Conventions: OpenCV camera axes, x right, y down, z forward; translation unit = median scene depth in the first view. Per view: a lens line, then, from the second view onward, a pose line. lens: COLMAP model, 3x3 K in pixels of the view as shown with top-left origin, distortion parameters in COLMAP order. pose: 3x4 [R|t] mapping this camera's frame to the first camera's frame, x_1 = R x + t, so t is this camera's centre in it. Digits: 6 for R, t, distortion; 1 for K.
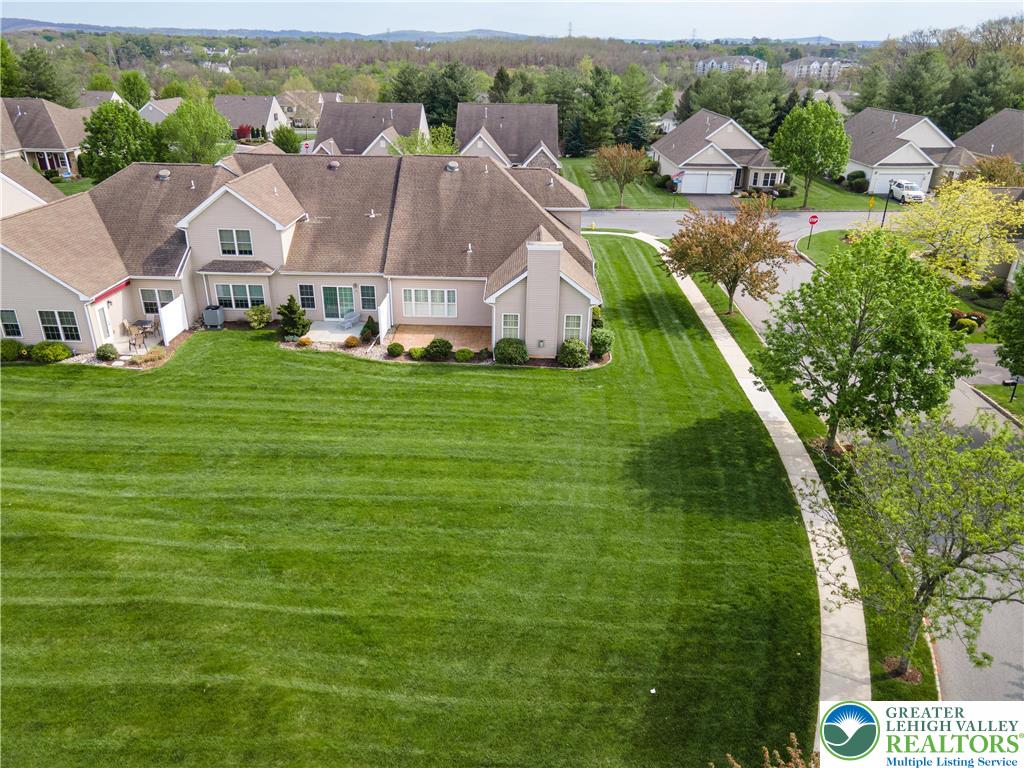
lens RADIAL K [[747.4, 0, 508.0], [0, 747.4, 386.8], [0, 0, 1]] dist [0.024271, 0.043417]
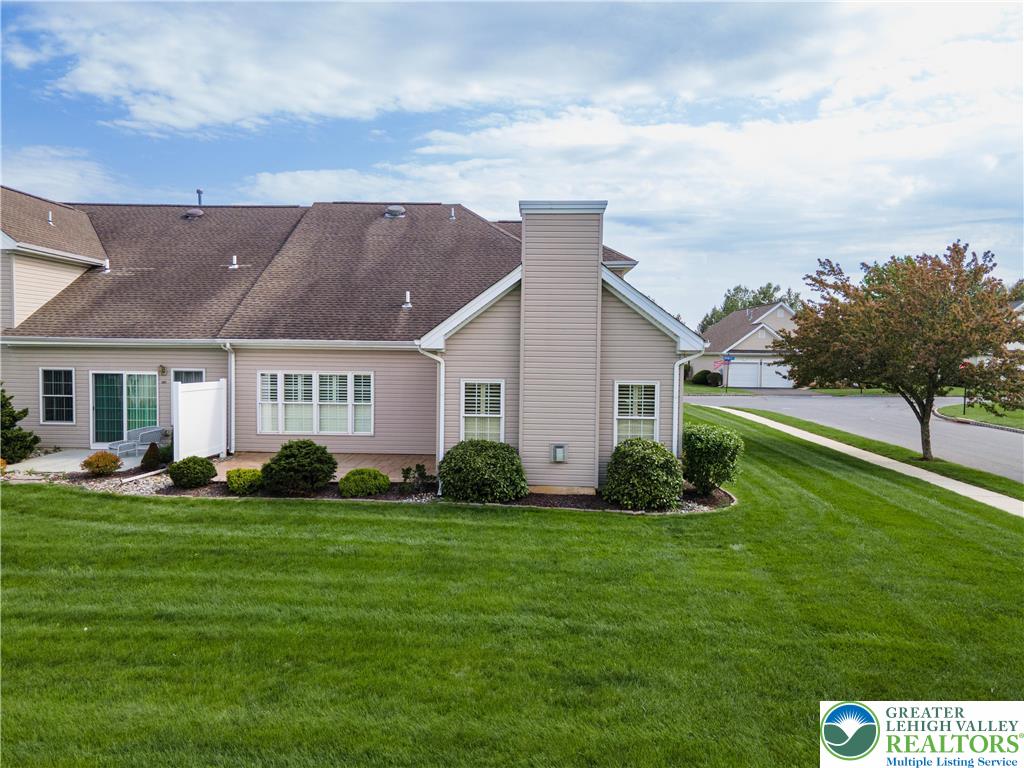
lens RADIAL K [[751.5, 0, 507.9], [0, 751.5, 366.3], [0, 0, 1]] dist [0.007654, 0.045978]
pose [[0.999976, -0.003678, -0.005899, 0.018167], [0.001045, 0.918444, -0.395550, 0.051841], [0.006872, 0.395535, 0.918425, 0.562791]]
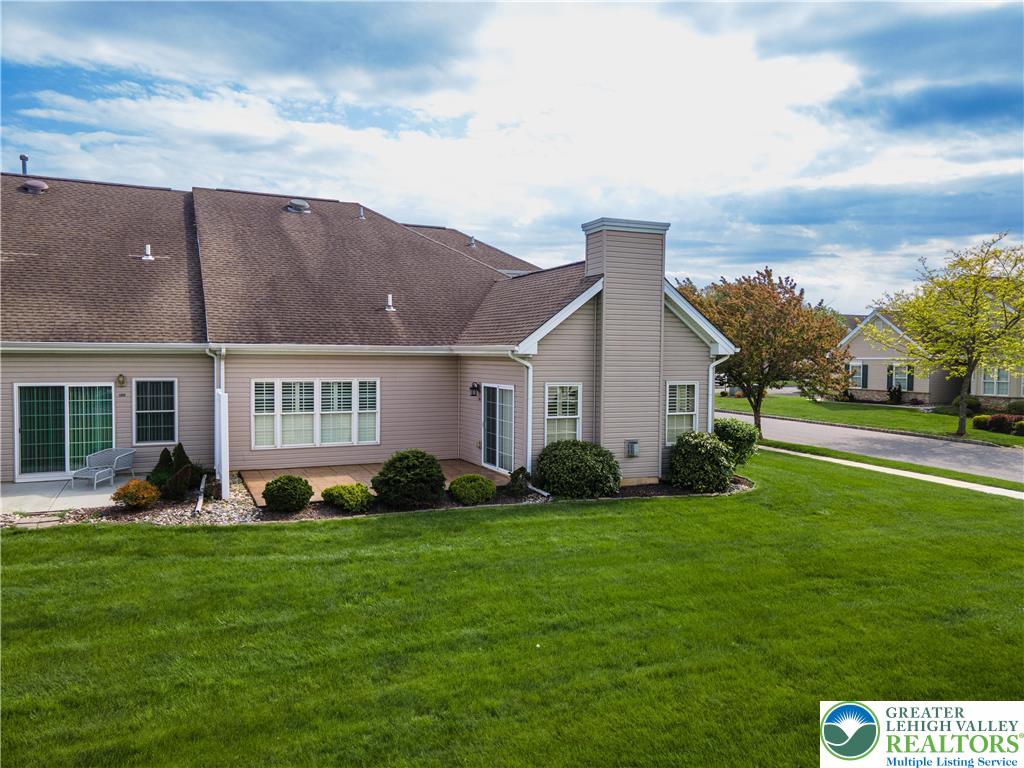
lens RADIAL K [[747.4, 0, 508.0], [0, 747.4, 386.8], [0, 0, 1]] dist [0.024271, 0.043417]
pose [[0.902611, -0.026457, 0.429644, -0.191005], [0.184165, 0.925883, -0.329885, 0.036125], [-0.389073, 0.376883, 0.840584, 0.590050]]
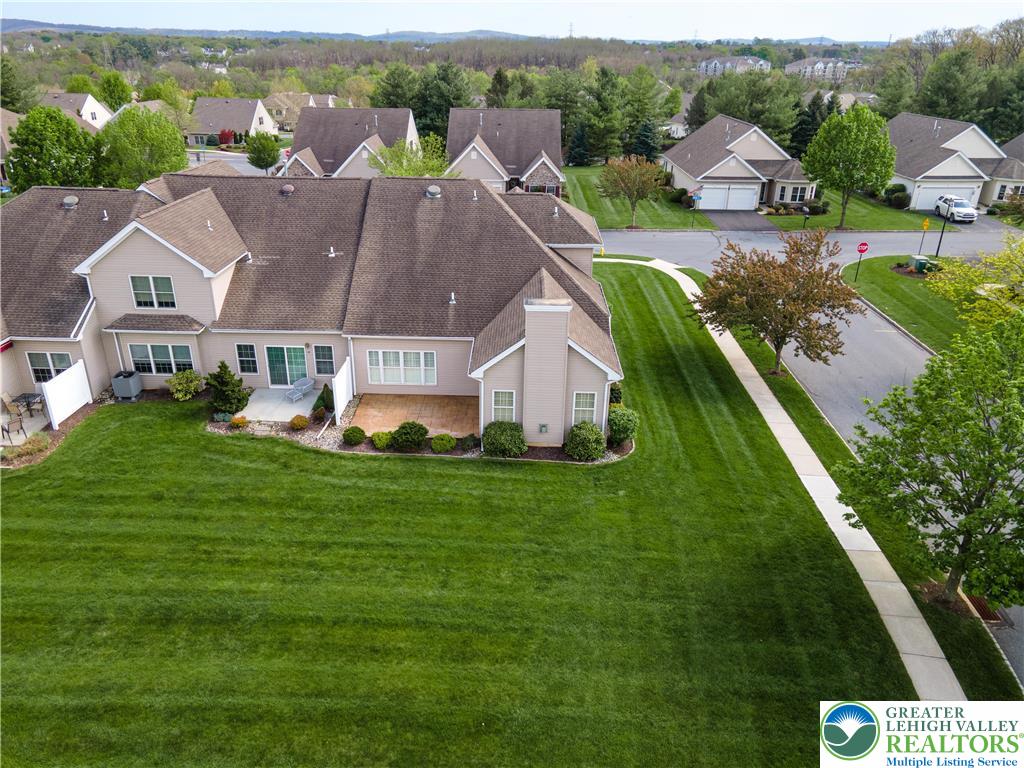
lens RADIAL K [[747.4, 0, 508.0], [0, 747.4, 386.8], [0, 0, 1]] dist [0.024271, 0.043417]
pose [[1.000000, 0.000321, -0.000726, 0.007801], [-0.000322, 1.000000, -0.000830, -0.091694], [0.000726, 0.000830, 0.999999, 0.212261]]
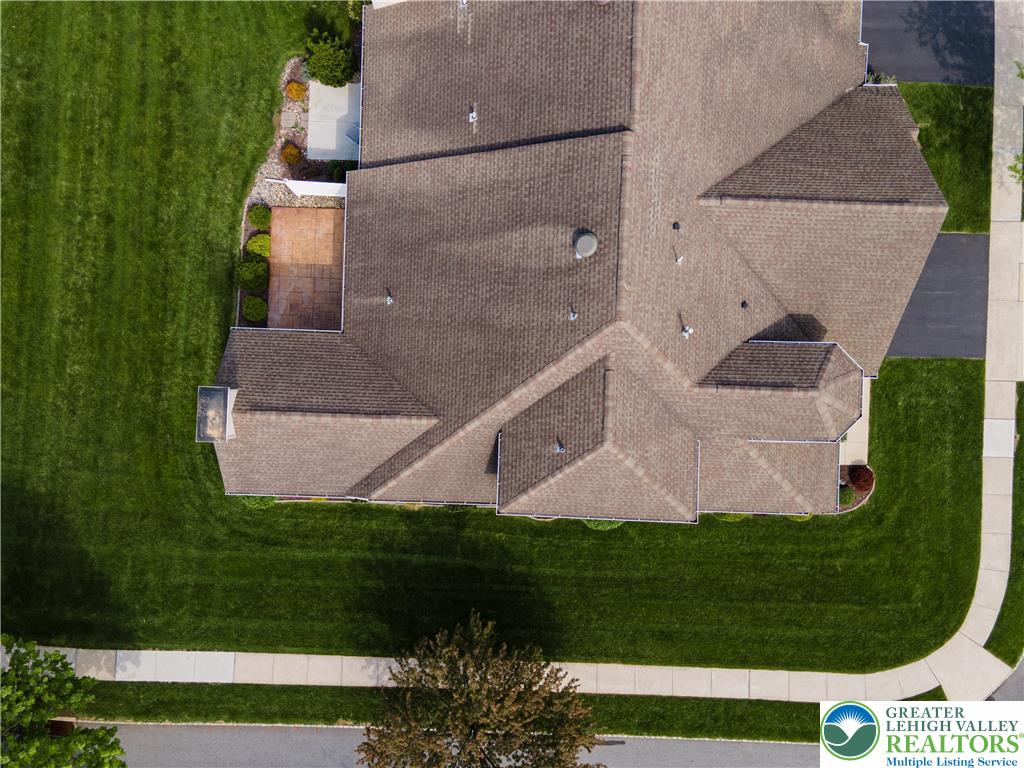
lens RADIAL K [[747.4, 0, 508.0], [0, 747.4, 386.8], [0, 0, 1]] dist [0.024271, 0.043417]
pose [[-0.012994, 0.999896, -0.006214, 0.021651], [-0.428452, 0.000048, 0.903565, -0.775931], [0.903471, 0.014404, 0.428407, 0.830850]]
